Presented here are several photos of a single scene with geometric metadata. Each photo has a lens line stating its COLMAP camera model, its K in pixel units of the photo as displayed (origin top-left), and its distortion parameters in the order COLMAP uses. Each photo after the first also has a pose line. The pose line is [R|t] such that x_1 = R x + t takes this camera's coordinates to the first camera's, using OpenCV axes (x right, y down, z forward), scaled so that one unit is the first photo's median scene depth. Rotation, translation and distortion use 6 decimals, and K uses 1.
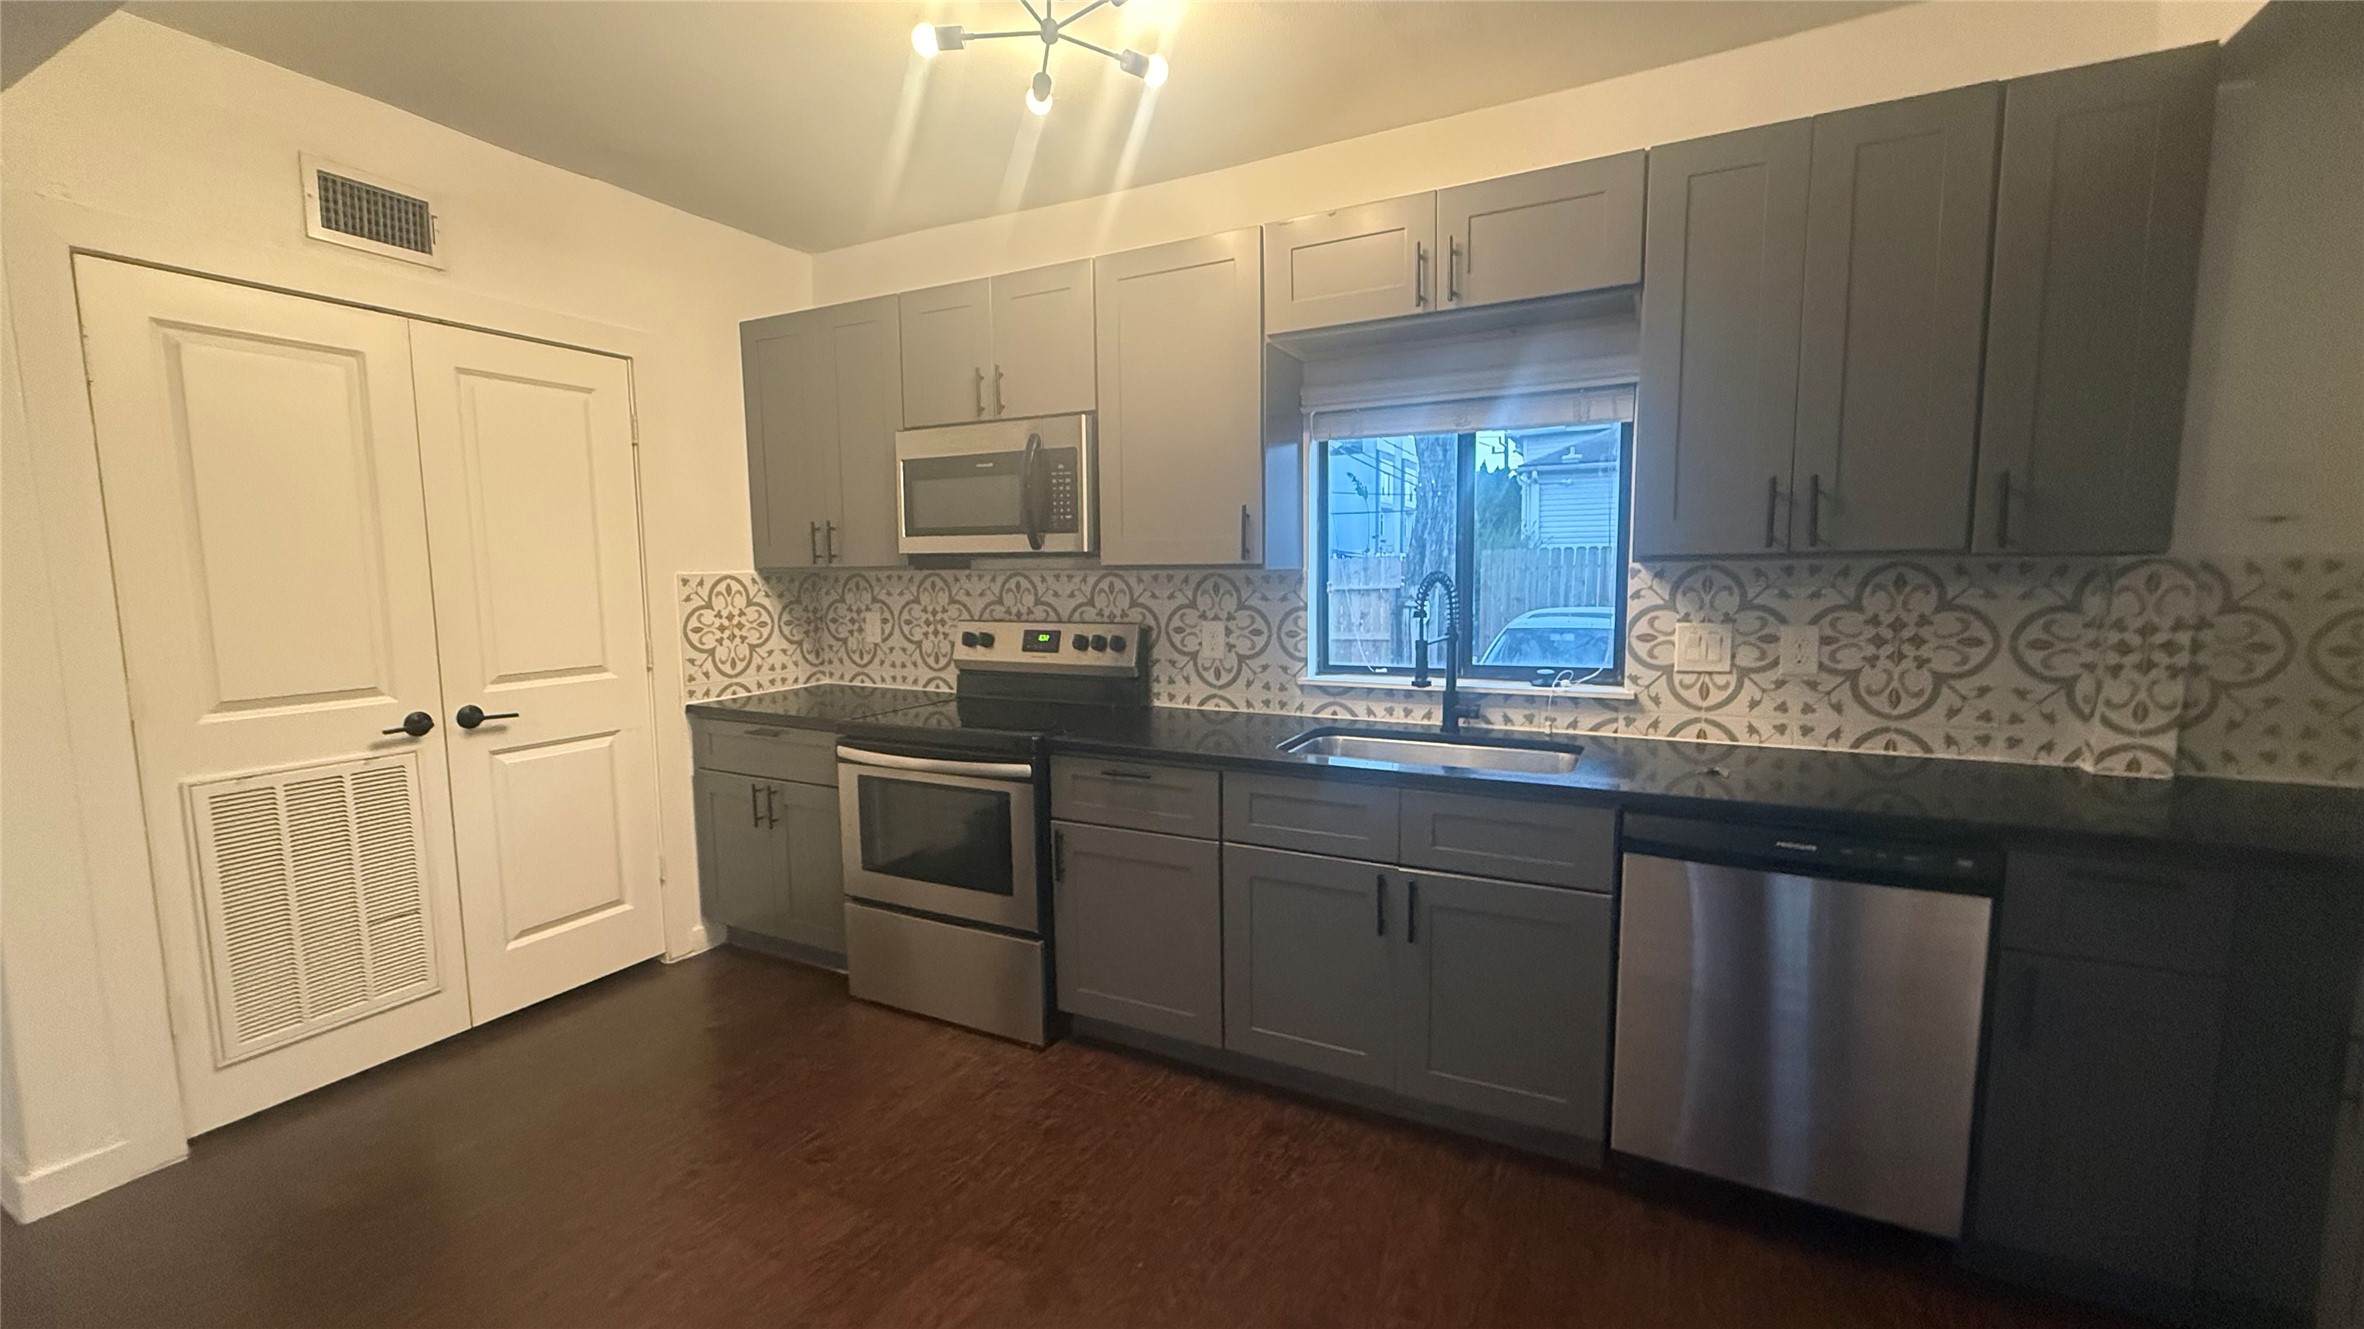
lens RADIAL K [[943.0, 0, 1180.4], [0, 943.0, 665.2], [0, 0, 1]] dist [-0.003710, 0.000417]
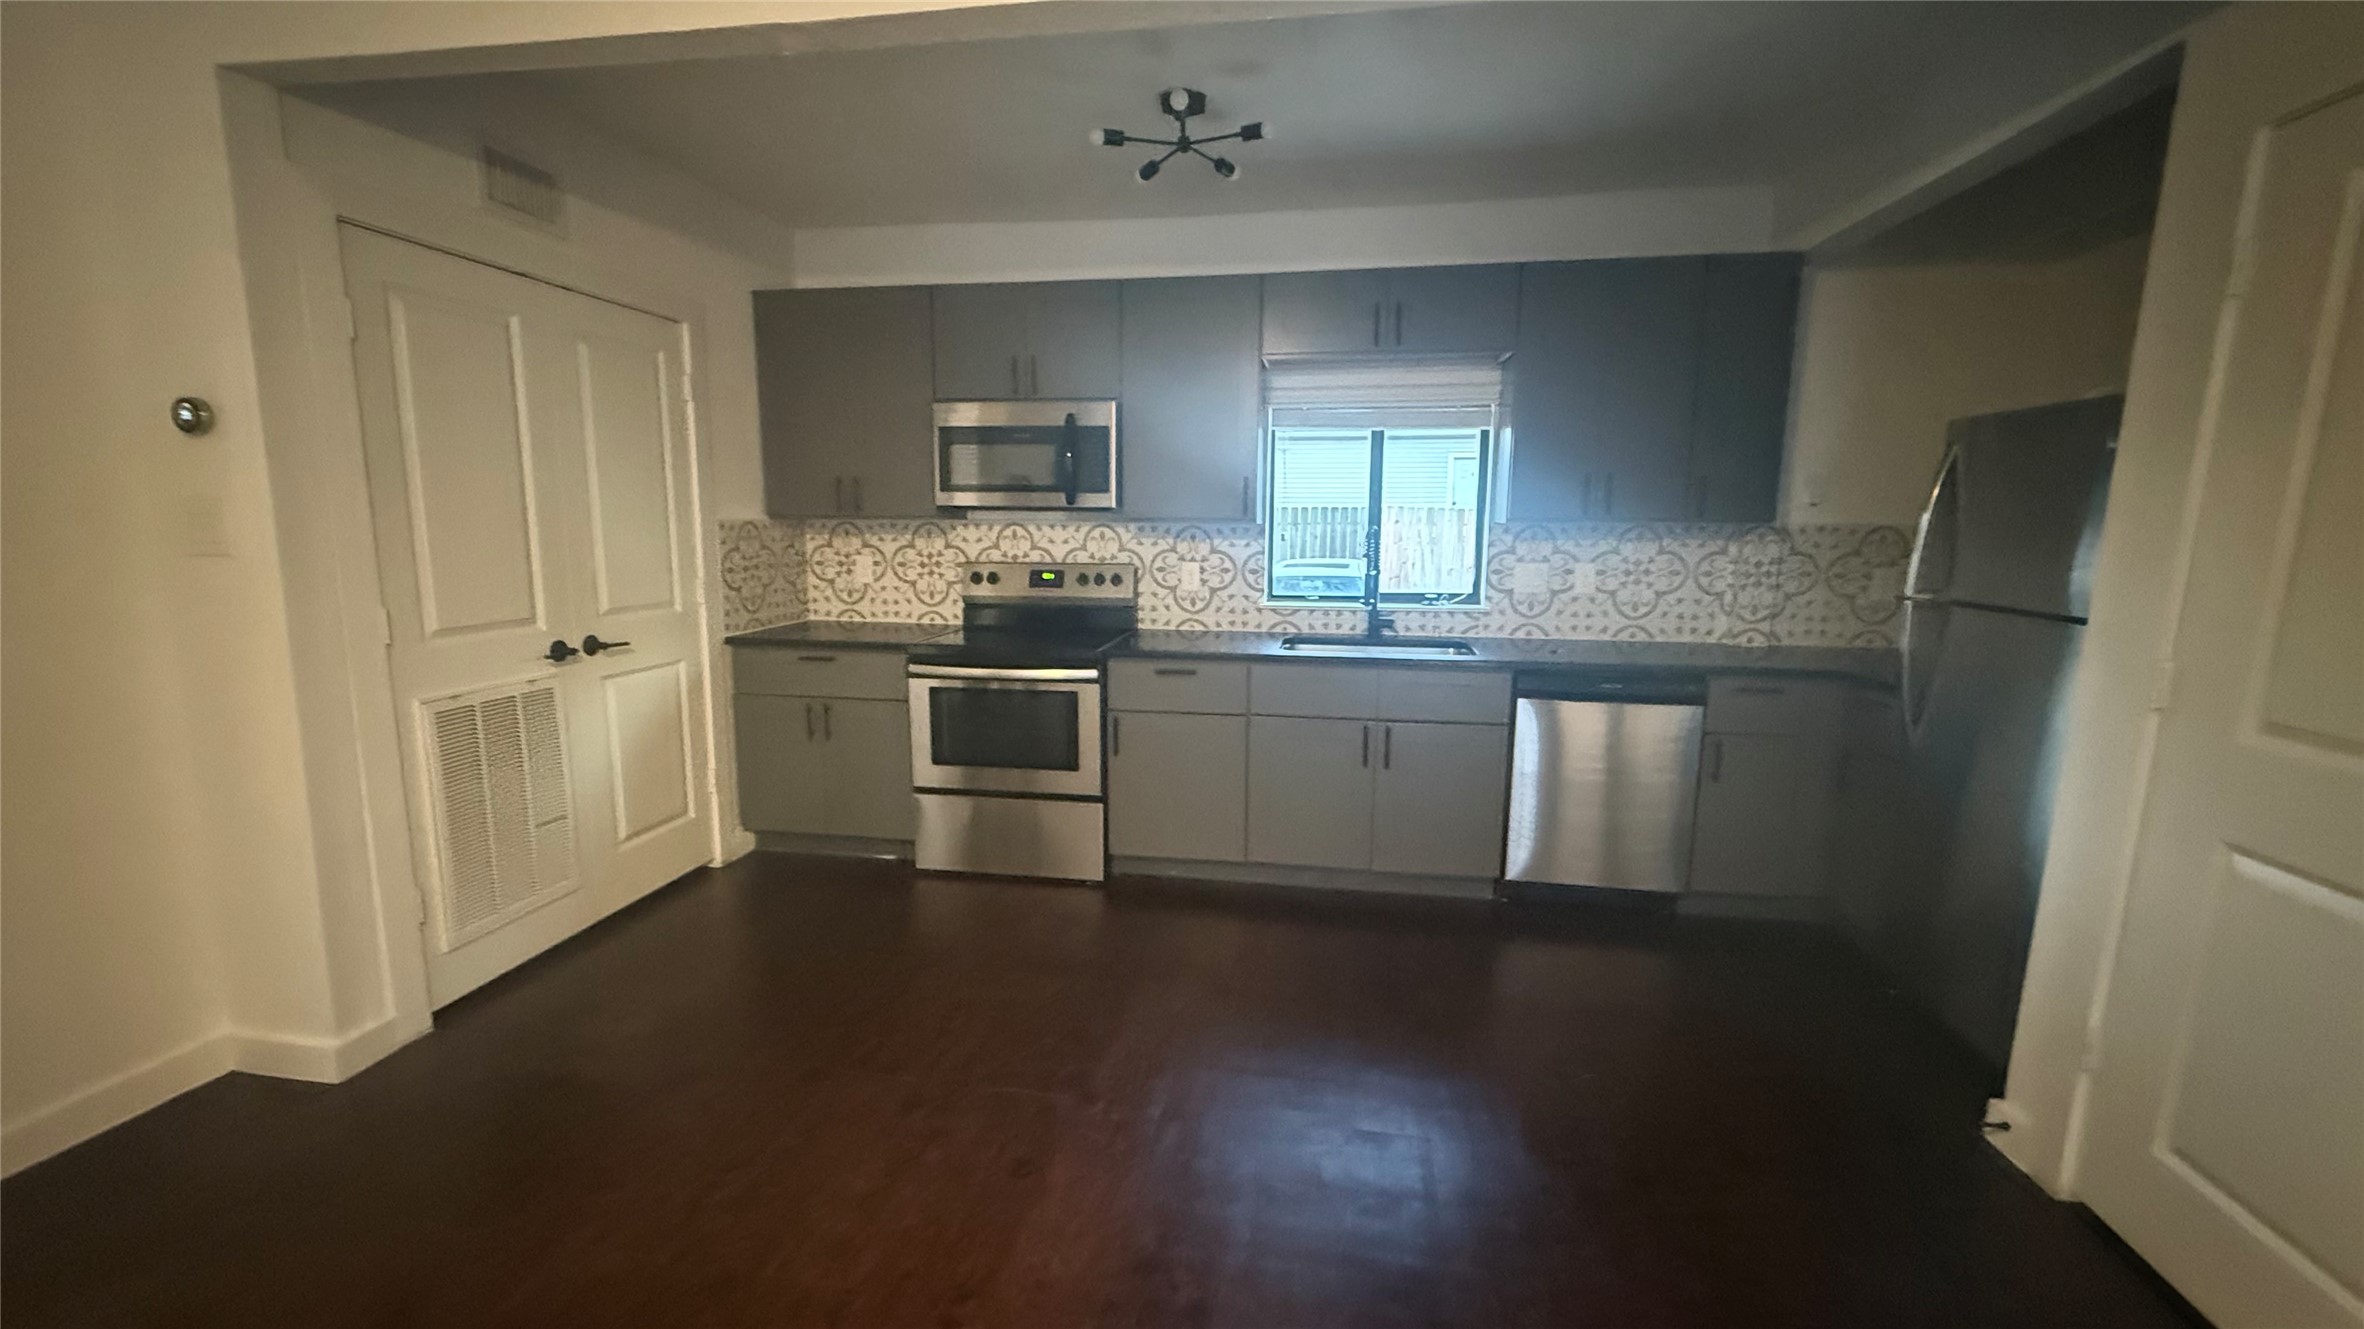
lens RADIAL K [[943.0, 0, 1184.9], [0, 943.0, 665.2], [0, 0, 1]] dist [-0.003710, 0.000417]
pose [[0.950080, -0.031799, 0.310381, -0.415966], [0.016594, 0.998535, 0.051506, 0.031265], [-0.311564, -0.043784, 0.949216, -0.273069]]
